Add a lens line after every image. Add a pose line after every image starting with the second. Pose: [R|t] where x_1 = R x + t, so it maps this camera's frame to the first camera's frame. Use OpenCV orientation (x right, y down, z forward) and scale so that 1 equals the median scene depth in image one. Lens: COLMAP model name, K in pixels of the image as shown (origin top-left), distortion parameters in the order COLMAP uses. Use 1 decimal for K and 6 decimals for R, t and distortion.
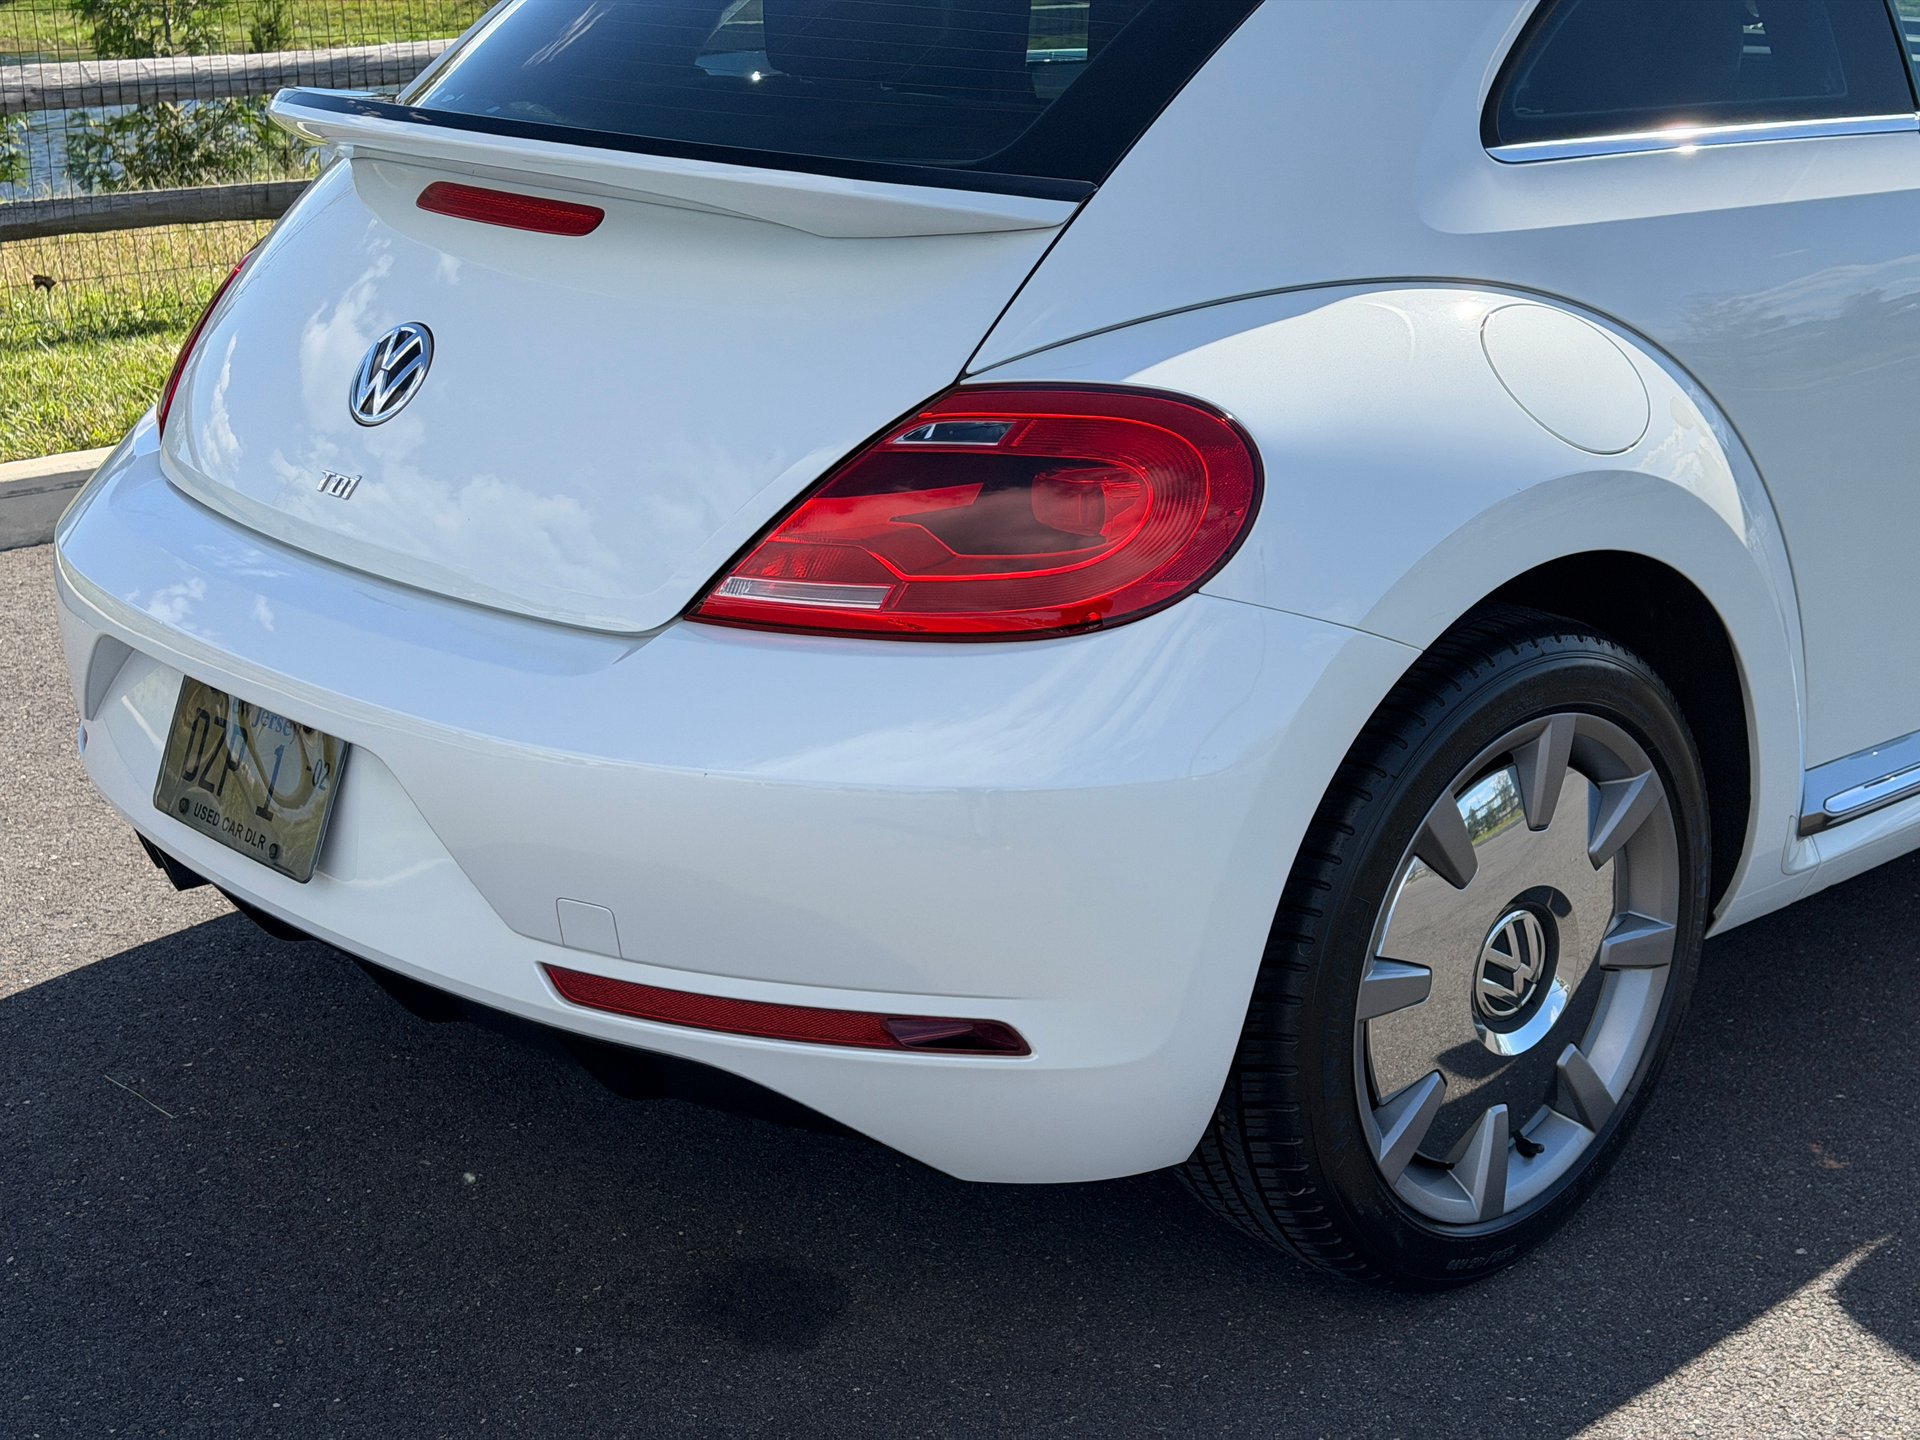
lens RADIAL K [[2680.0, 0, 960.0], [0, 2680.0, 748.1], [0, 0, 1]] dist [0.126523, 0.000000]
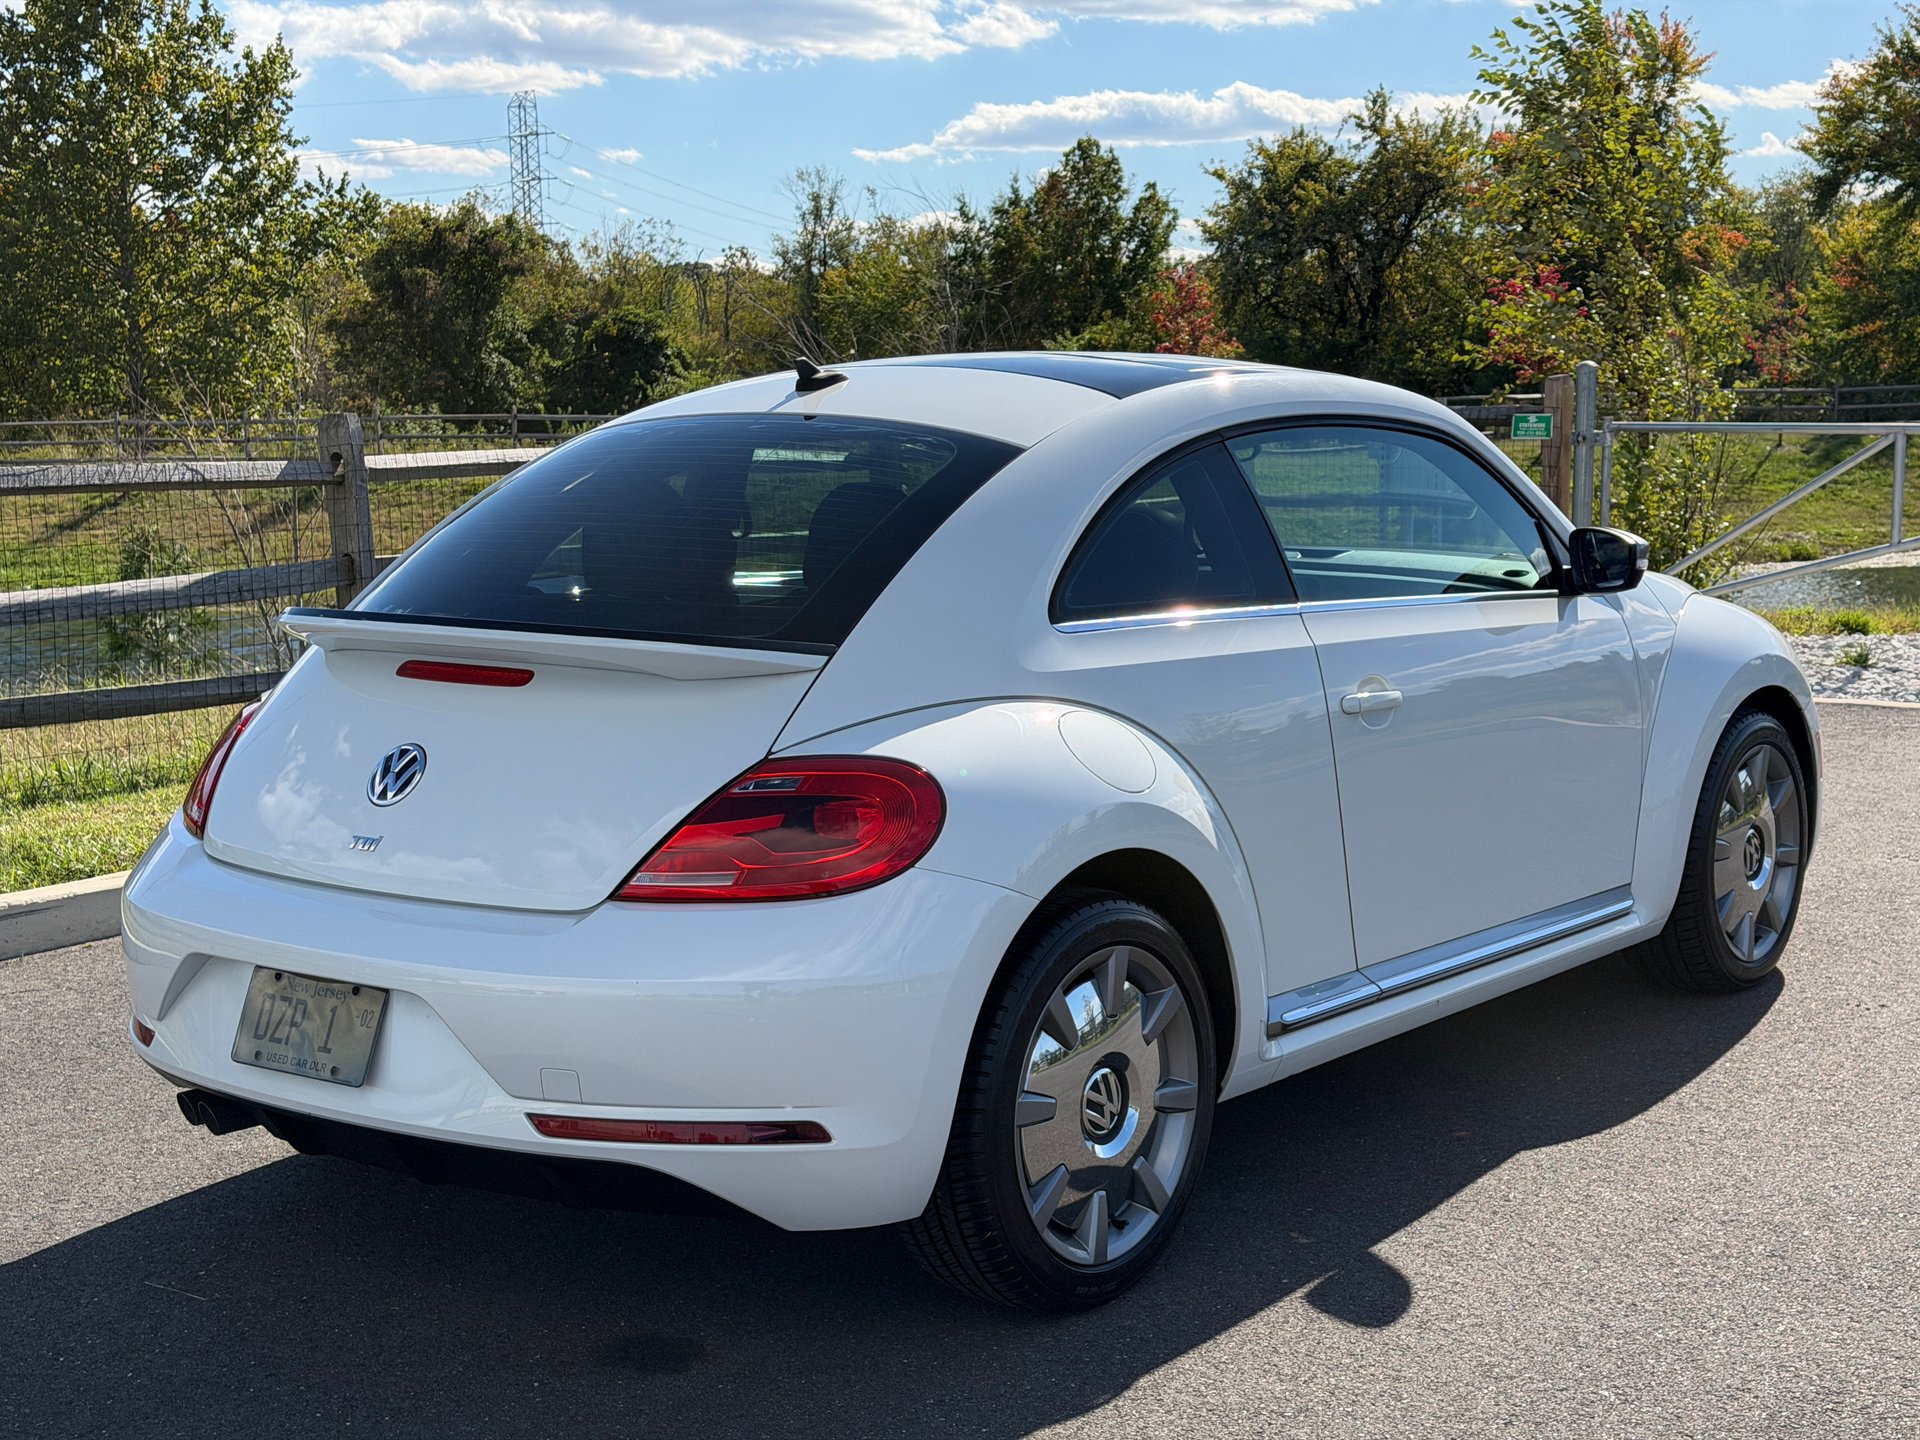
lens RADIAL K [[2680.0, 0, 1001.7], [0, 2680.0, 755.2], [0, 0, 1]] dist [0.126523, 0.000000]
pose [[0.983645, -0.031843, 0.177279, -0.144052], [0.063807, 0.982023, -0.177652, 0.162871], [-0.168435, 0.186058, 0.967994, -0.635486]]
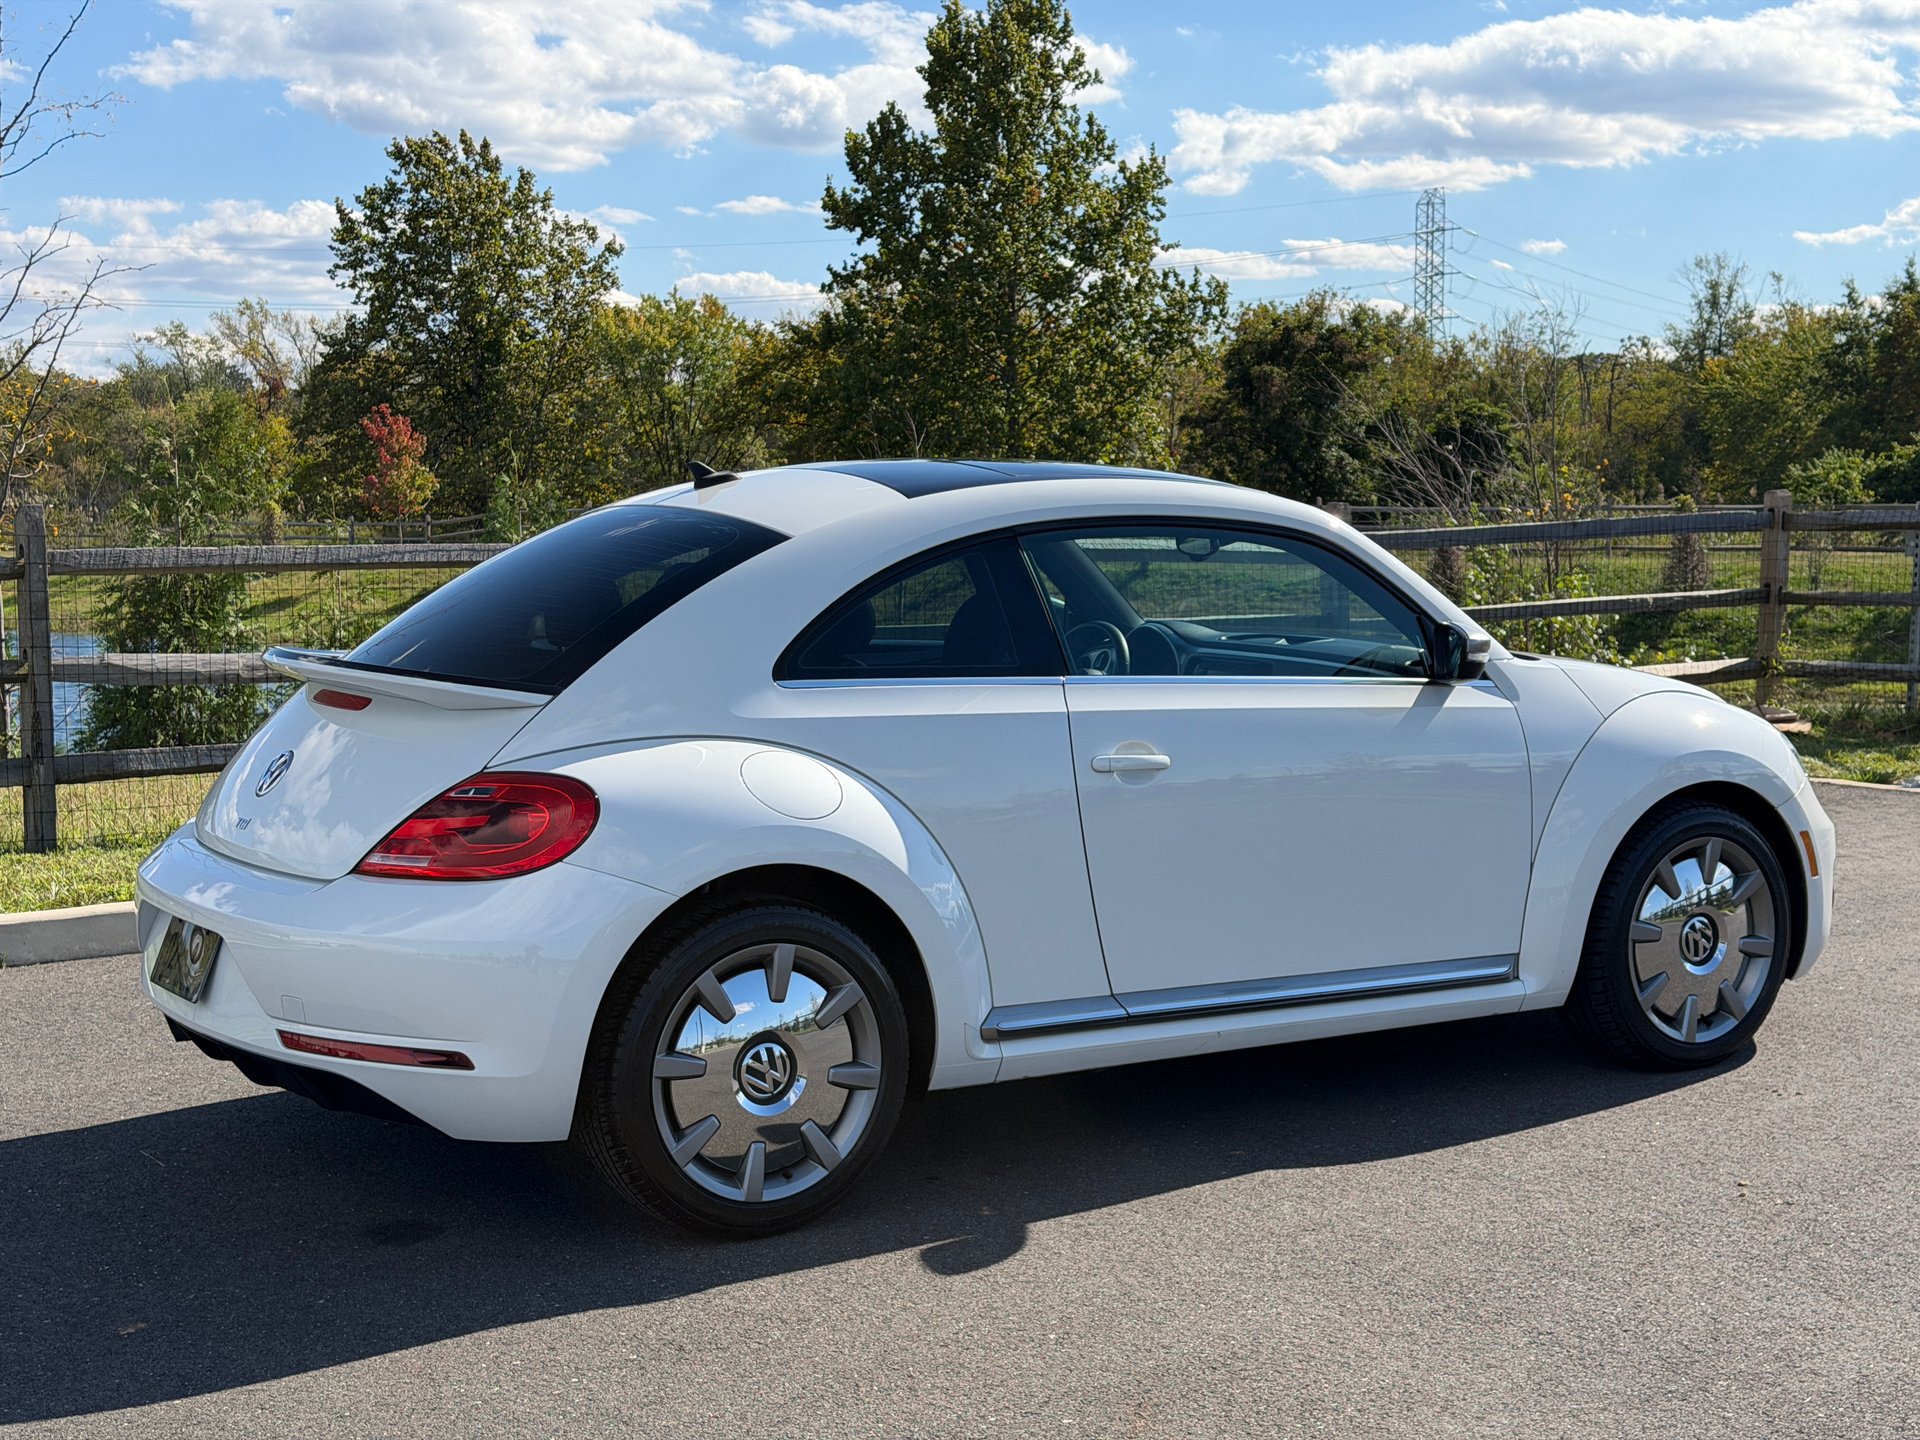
lens RADIAL K [[2680.0, 0, 978.2], [0, 2680.0, 768.9], [0, 0, 1]] dist [0.126523, 0.000000]
pose [[0.987048, 0.023440, -0.158703, 0.688231], [-0.056415, 0.976797, -0.206603, 0.271301], [0.150178, 0.212880, 0.965468, -0.988349]]
